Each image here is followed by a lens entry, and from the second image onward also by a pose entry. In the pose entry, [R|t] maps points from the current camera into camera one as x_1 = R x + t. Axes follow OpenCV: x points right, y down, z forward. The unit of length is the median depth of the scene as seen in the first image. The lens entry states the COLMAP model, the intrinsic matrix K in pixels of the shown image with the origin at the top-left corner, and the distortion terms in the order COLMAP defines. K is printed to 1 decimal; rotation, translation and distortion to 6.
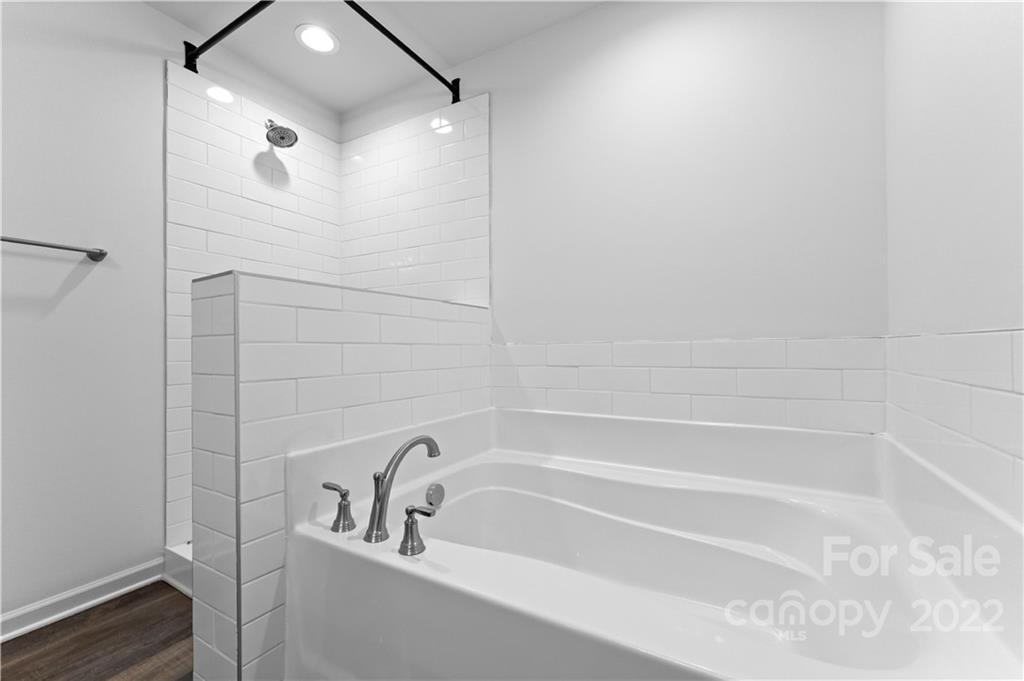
lens RADIAL K [[417.5, 0, 512.9], [0, 417.5, 344.0], [0, 0, 1]] dist [0.001531, -0.001083]
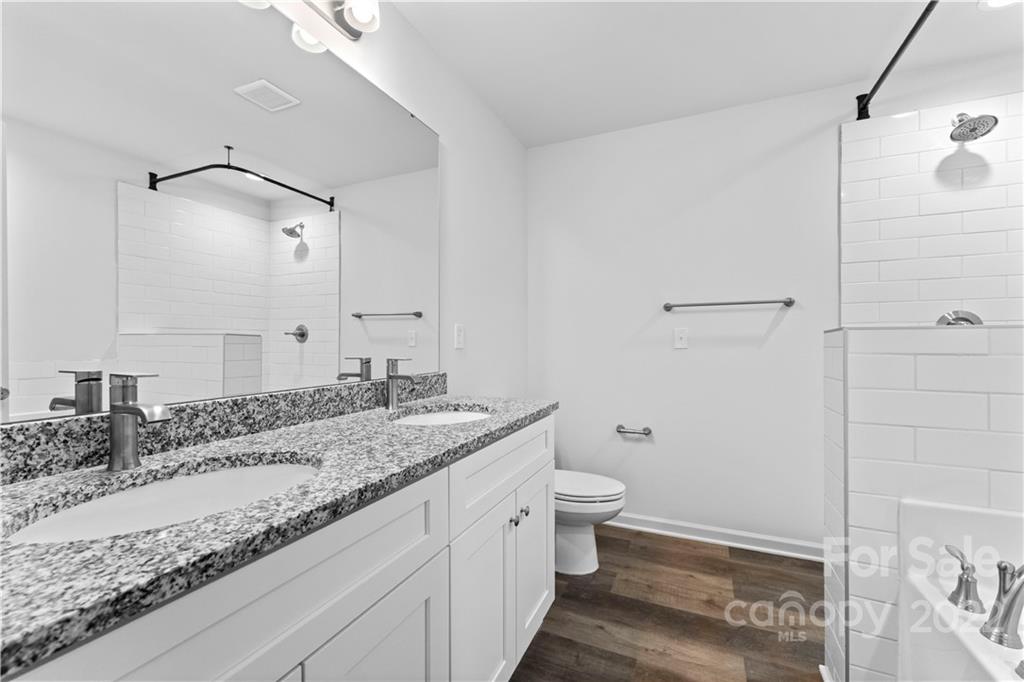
lens RADIAL K [[420.2, 0, 515.7], [0, 420.2, 338.5], [0, 0, 1]] dist [0.000708, 0.000371]
pose [[0.096866, -0.002388, -0.995295, 0.348052], [0.012320, 0.999923, -0.001200, -0.123682], [0.995221, -0.012146, 0.096888, -0.036822]]
